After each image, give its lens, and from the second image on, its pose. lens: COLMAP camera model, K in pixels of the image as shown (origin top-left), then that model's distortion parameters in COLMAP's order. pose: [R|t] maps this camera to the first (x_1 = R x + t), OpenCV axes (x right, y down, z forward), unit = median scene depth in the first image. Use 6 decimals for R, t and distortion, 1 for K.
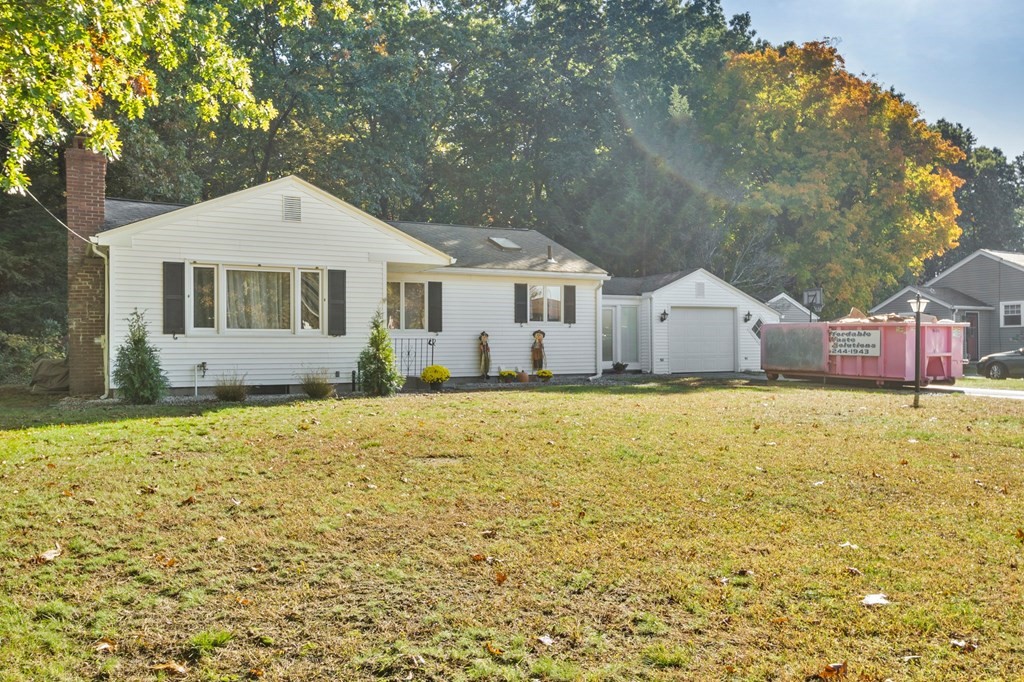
lens RADIAL K [[807.5, 0, 511.1], [0, 807.5, 341.2], [0, 0, 1]] dist [-0.004517, -0.001356]
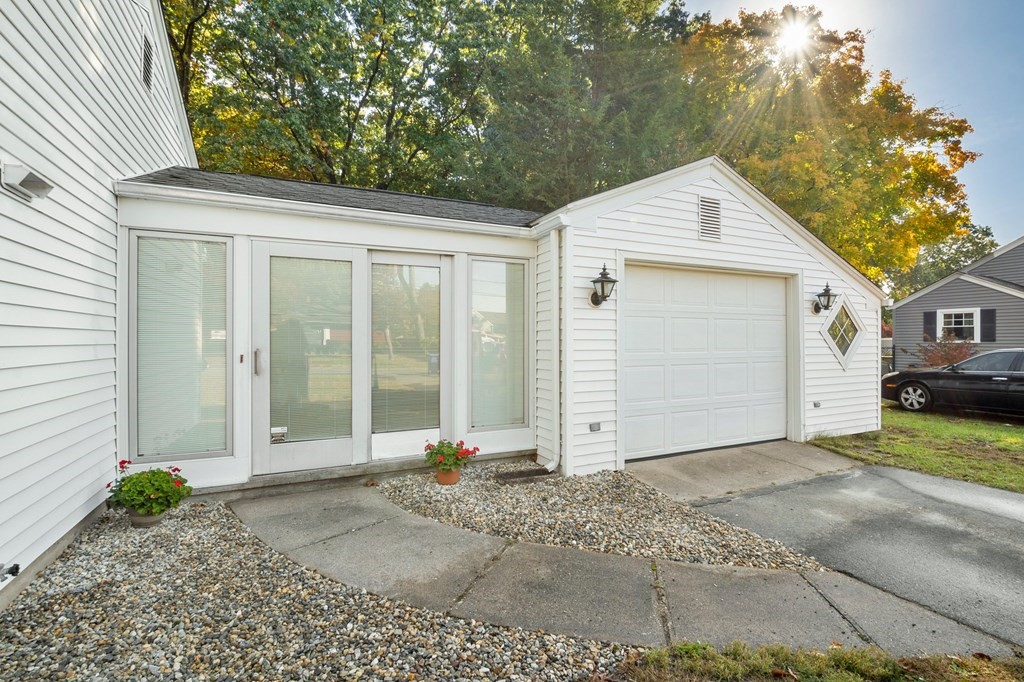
lens RADIAL K [[459.7, 0, 523.1], [0, 459.7, 333.8], [0, 0, 1]] dist [-0.013379, -0.002052]
pose [[0.999788, 0.007108, -0.019302, 0.205997], [-0.007183, 0.999967, -0.003814, -0.015807], [0.019275, 0.003952, 0.999806, 1.041629]]
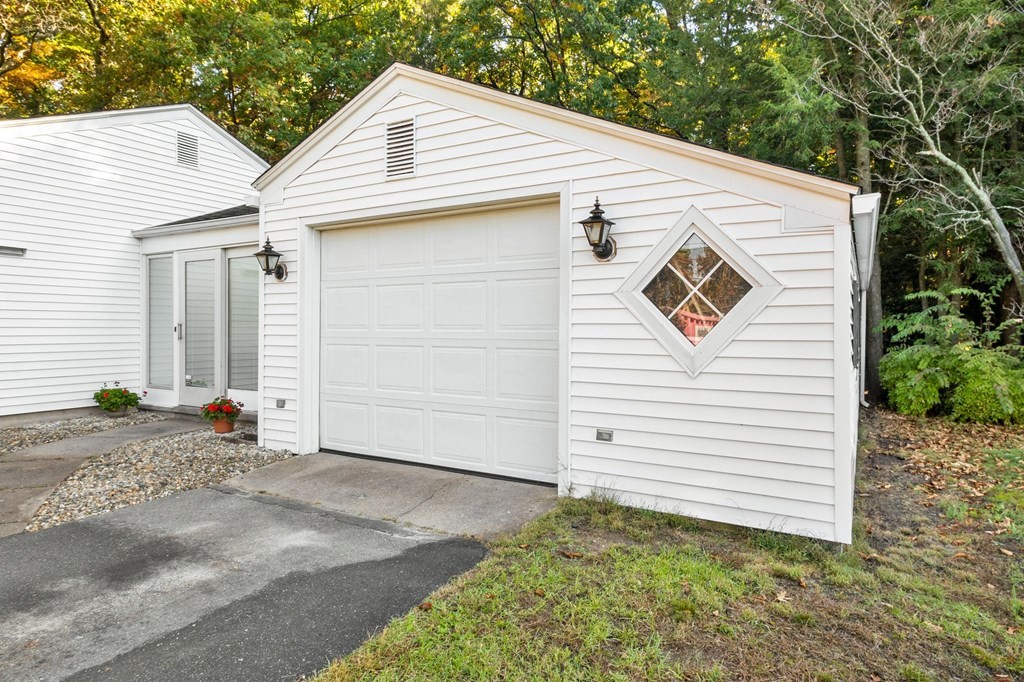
lens RADIAL K [[594.7, 0, 535.8], [0, 594.7, 321.4], [0, 0, 1]] dist [0.020119, 0.000646]
pose [[0.548619, 0.002398, -0.836069, 0.543848], [0.002540, 0.999986, 0.004535, -0.011632], [0.836068, -0.004611, 0.548606, 1.211863]]
